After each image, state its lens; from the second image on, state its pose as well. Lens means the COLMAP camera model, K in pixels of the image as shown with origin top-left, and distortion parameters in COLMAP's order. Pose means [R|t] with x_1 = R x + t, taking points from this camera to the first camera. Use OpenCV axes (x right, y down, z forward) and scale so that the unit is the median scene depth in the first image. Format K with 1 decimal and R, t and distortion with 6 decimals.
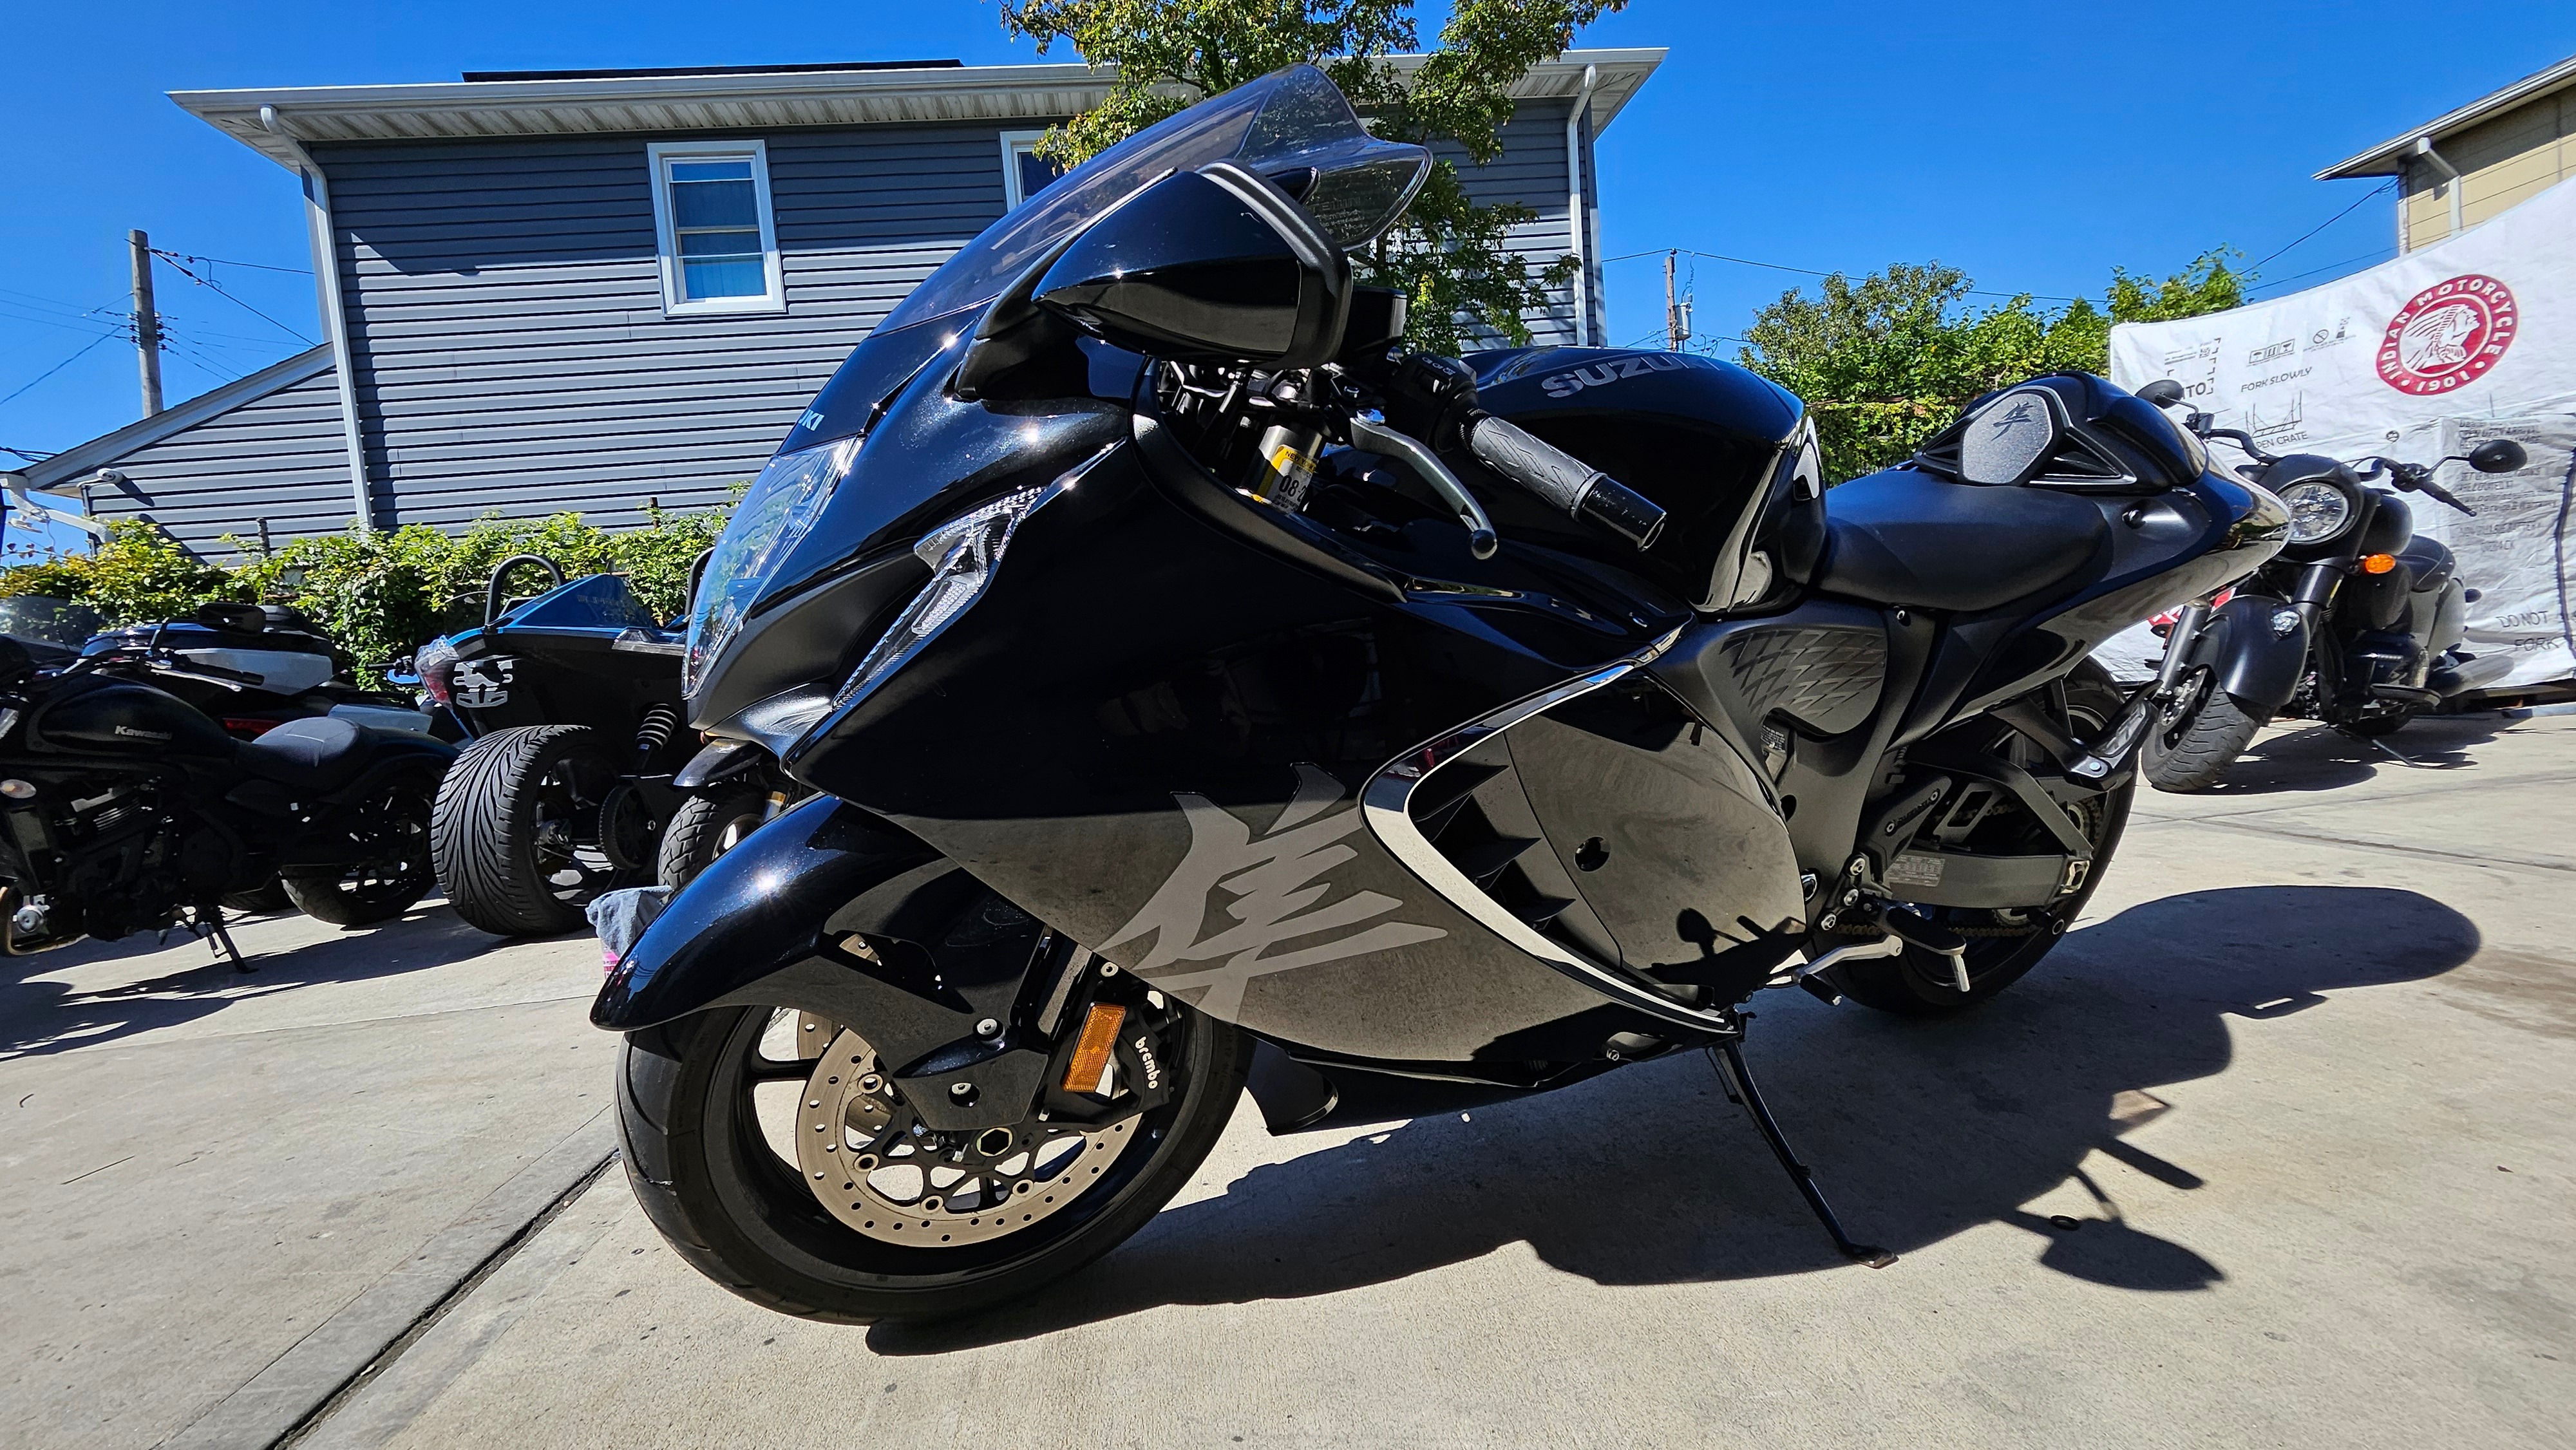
lens RADIAL K [[1015.4, 0, 1281.3], [0, 1015.4, 725.4], [0, 0, 1]] dist [0.001459, 0.000409]
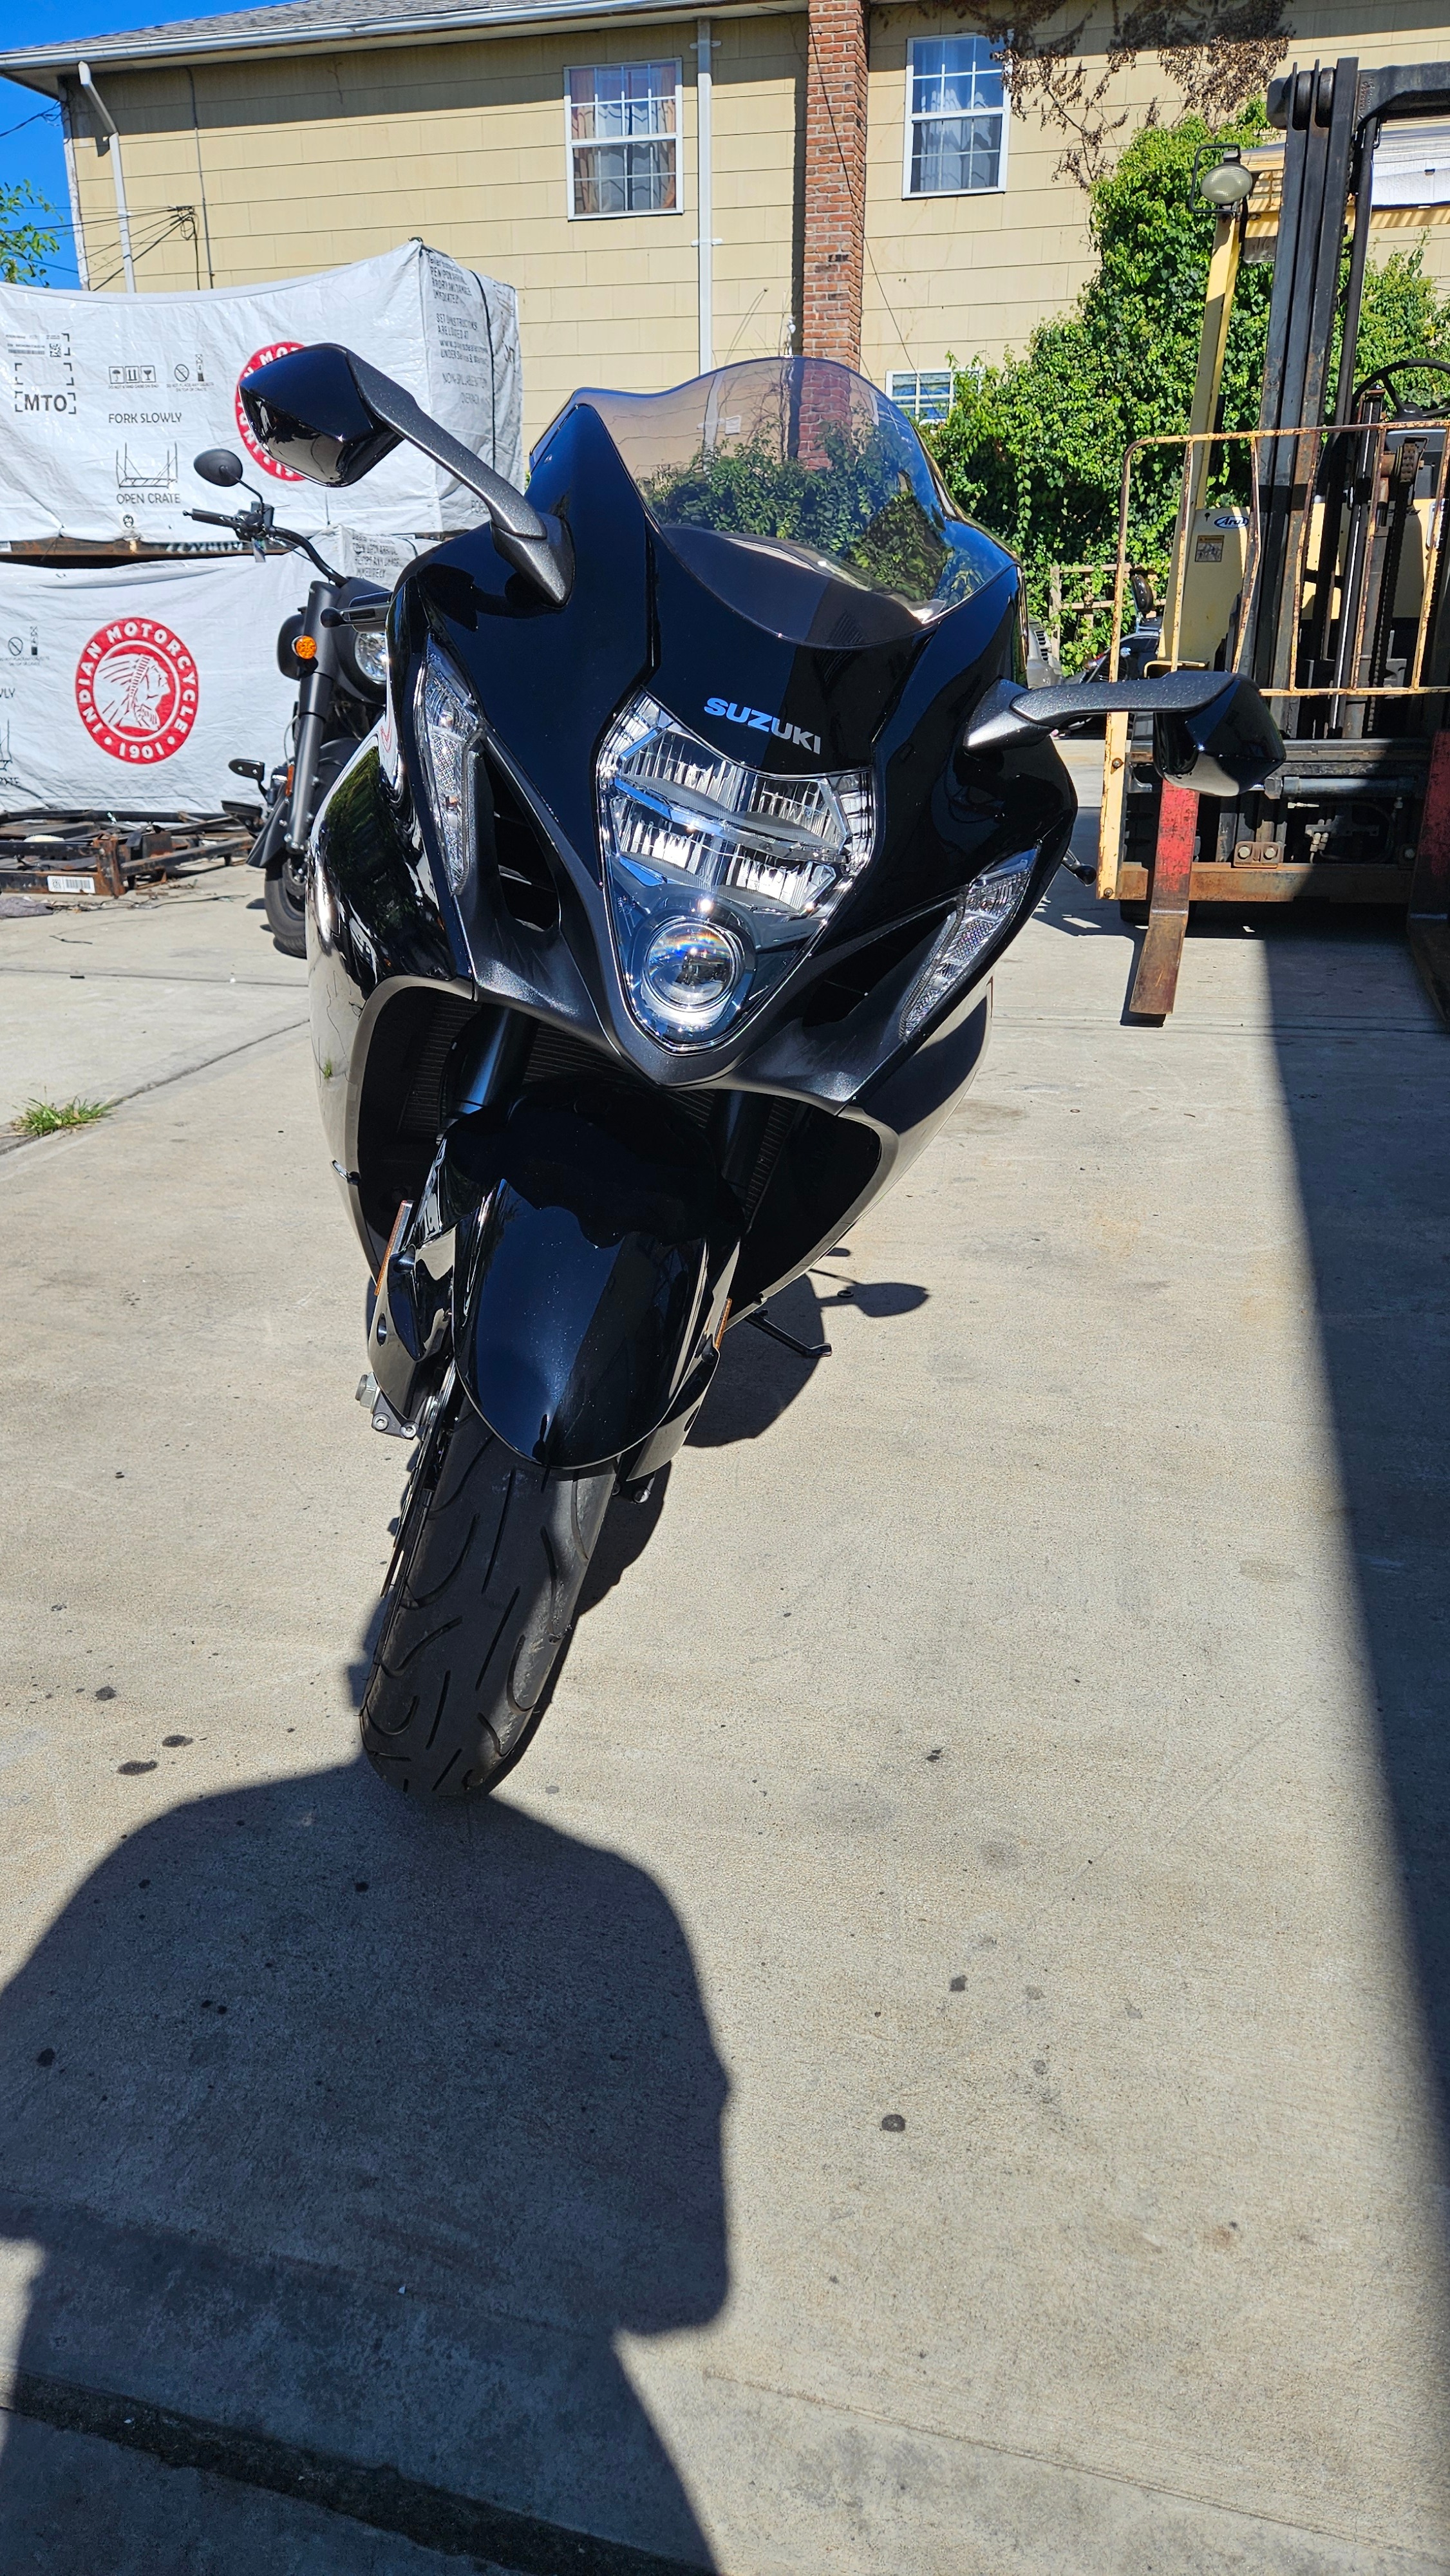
lens RADIAL K [[1705.3, 0, 721.0], [0, 1705.3, 1284.4], [0, 0, 1]] dist [-0.004333, -0.001170]
pose [[0.349598, -0.254478, 0.901677, -1.015106], [0.016670, 0.963943, 0.265588, -0.115050], [-0.936751, -0.077818, 0.341235, 0.242413]]
